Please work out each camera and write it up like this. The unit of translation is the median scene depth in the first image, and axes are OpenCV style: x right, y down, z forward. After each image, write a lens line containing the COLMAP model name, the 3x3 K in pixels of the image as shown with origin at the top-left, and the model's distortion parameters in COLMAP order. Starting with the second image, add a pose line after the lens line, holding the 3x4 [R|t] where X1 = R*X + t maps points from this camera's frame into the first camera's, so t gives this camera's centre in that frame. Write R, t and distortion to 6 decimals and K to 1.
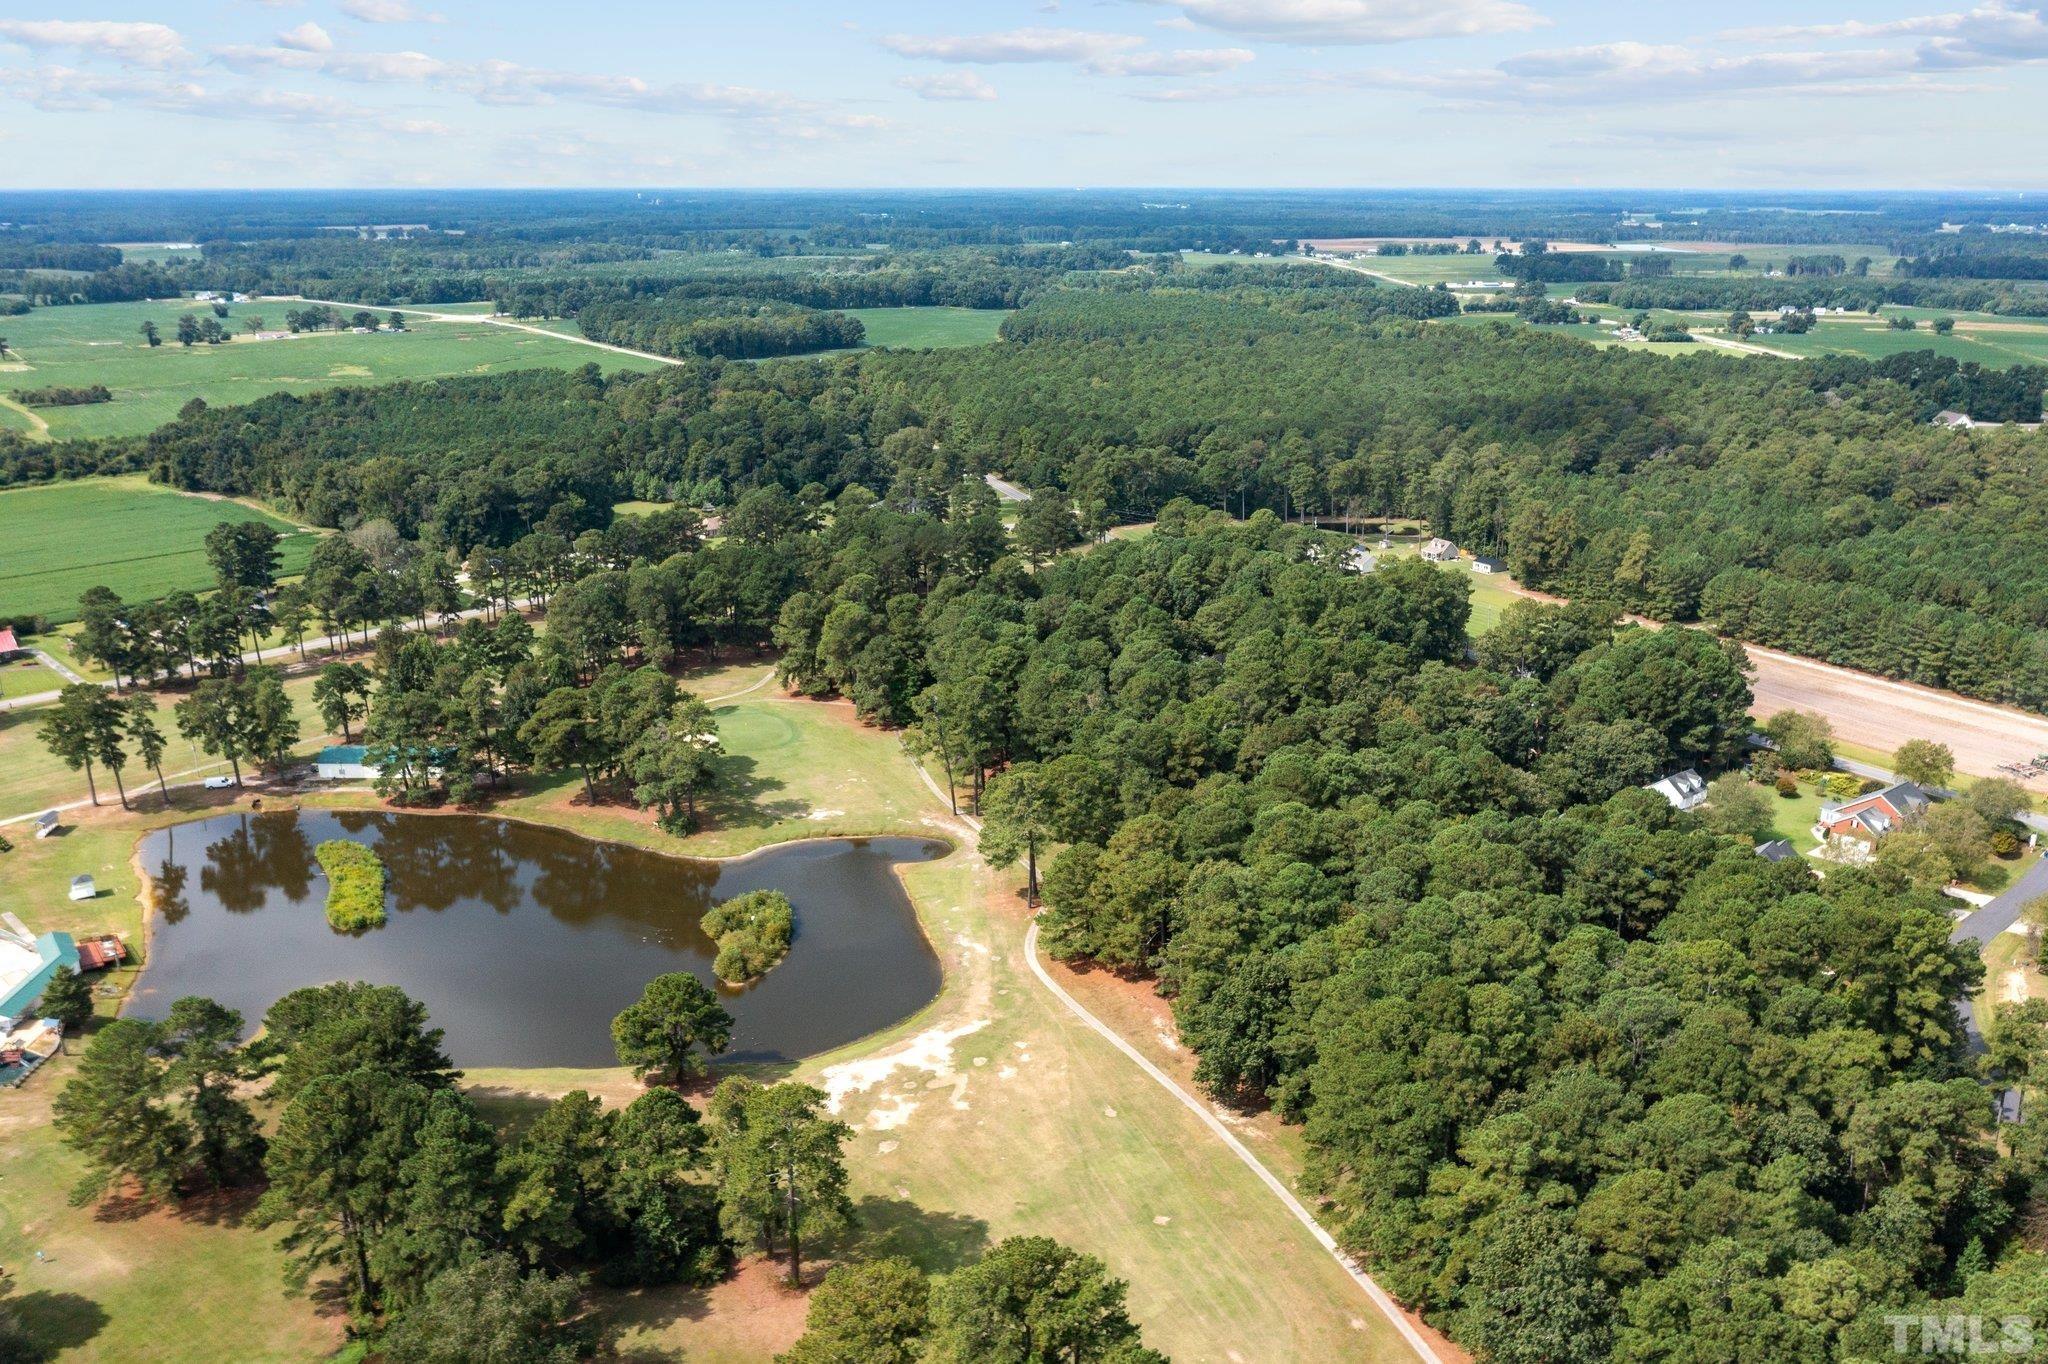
lens RADIAL K [[1620.3, 0, 1021.8], [0, 1620.3, 687.7], [0, 0, 1]] dist [-0.025399, 0.014331]
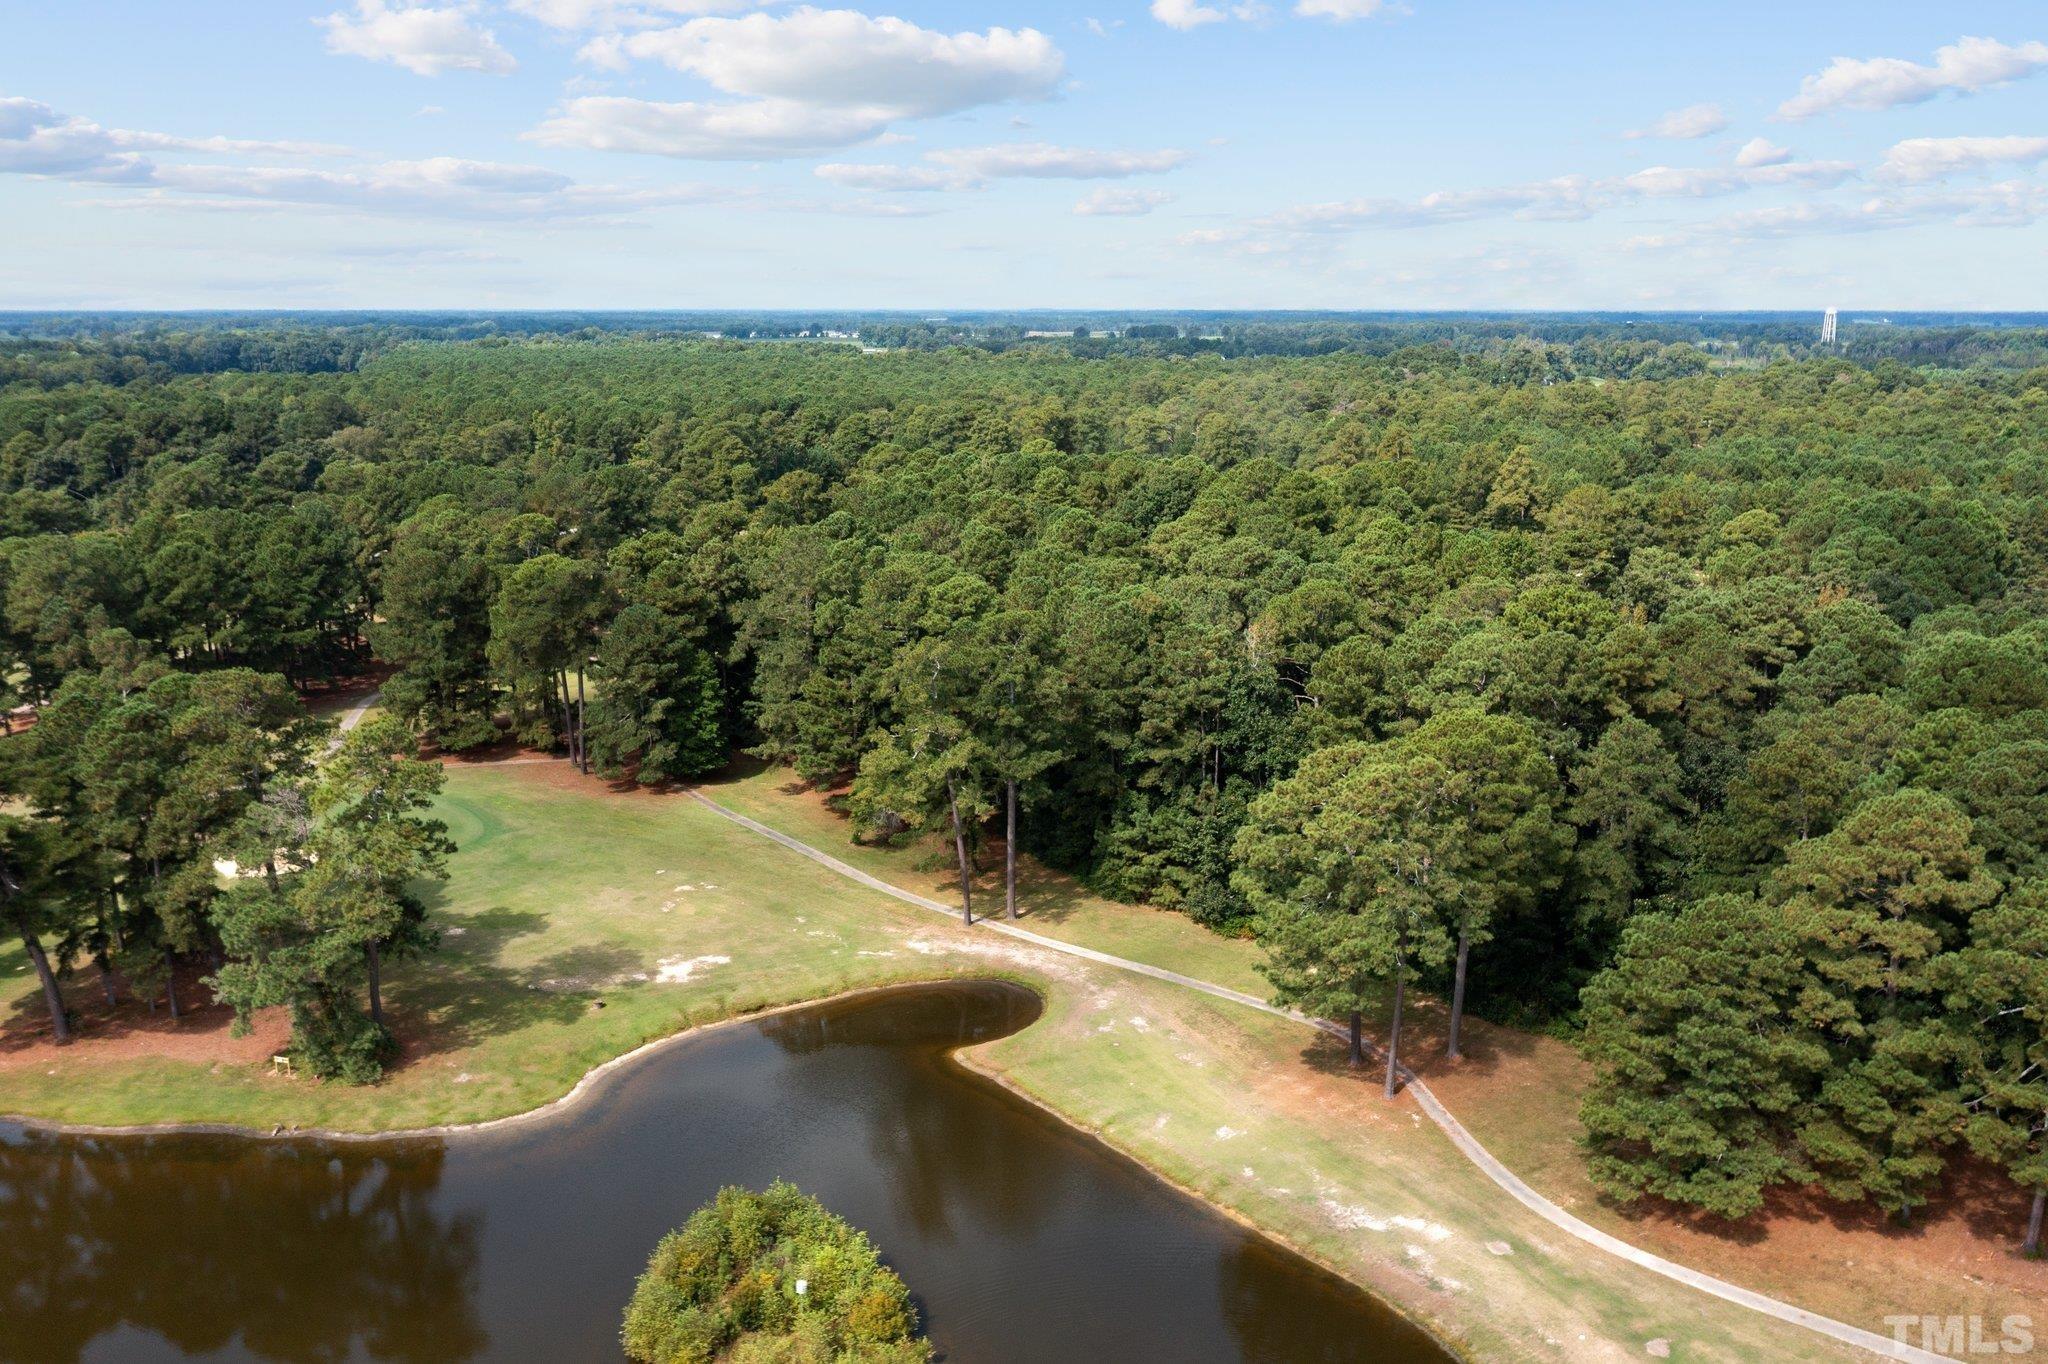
lens RADIAL K [[1620.3, 0, 1012.6], [0, 1620.3, 679.8], [0, 0, 1]] dist [-0.025399, 0.014331]
pose [[0.909295, -0.088497, 0.406633, -0.126839], [0.120763, 0.991194, -0.054328, 0.021770], [-0.398244, 0.098506, 0.911975, 0.338760]]
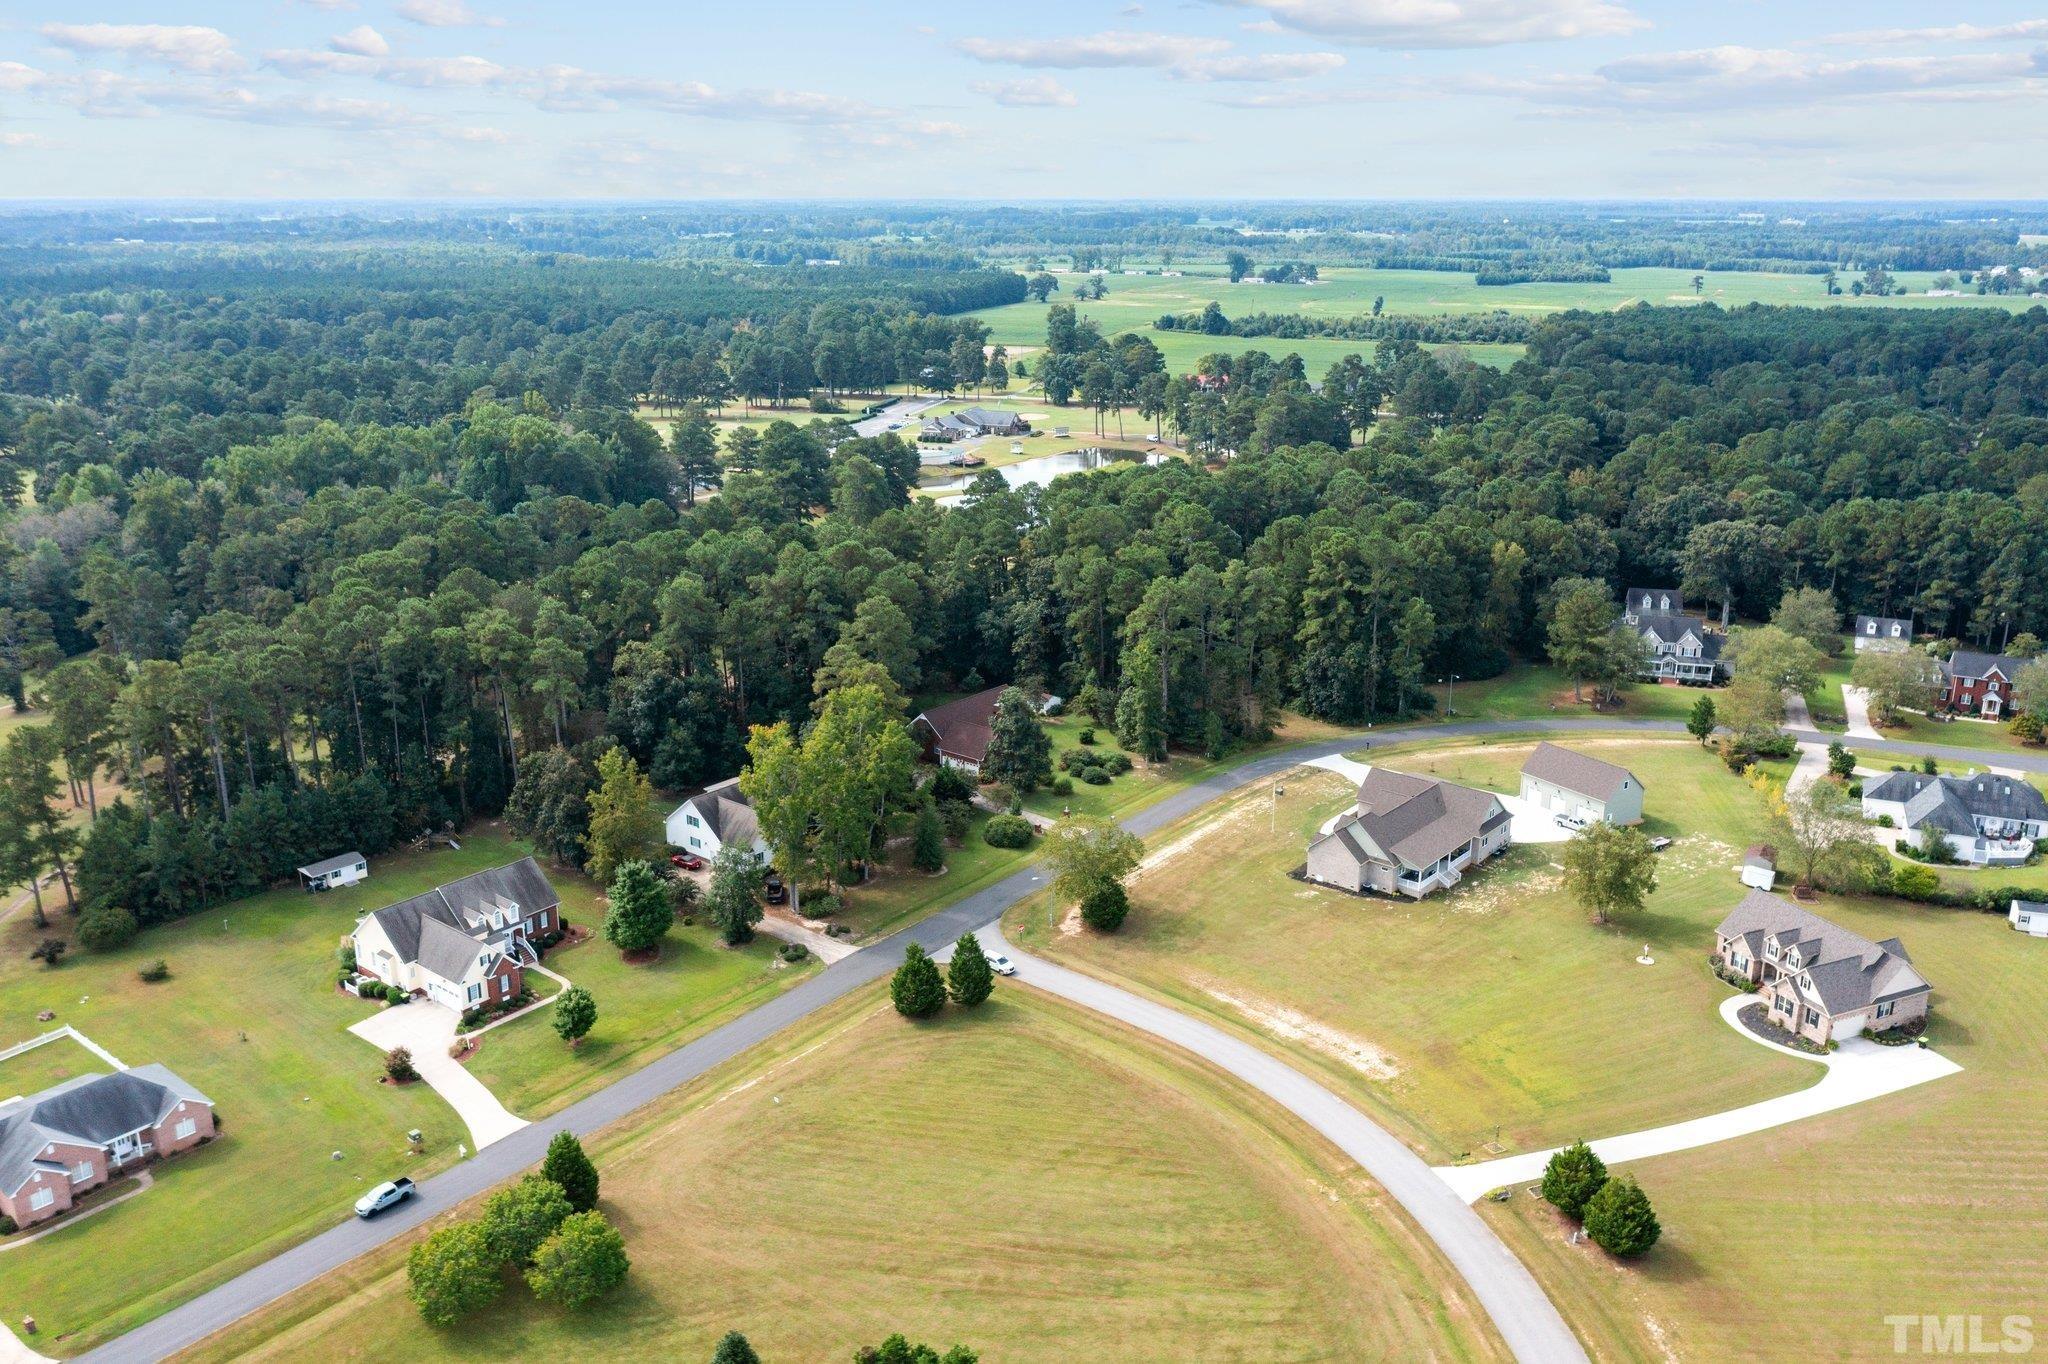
lens RADIAL K [[1620.3, 0, 1029.6], [0, 1620.3, 666.2], [0, 0, 1]] dist [-0.025399, 0.014331]
pose [[0.417834, 0.249107, -0.873705, 0.600070], [-0.265649, 0.953146, 0.144716, 0.044824], [0.868819, 0.171631, 0.464432, 0.084929]]
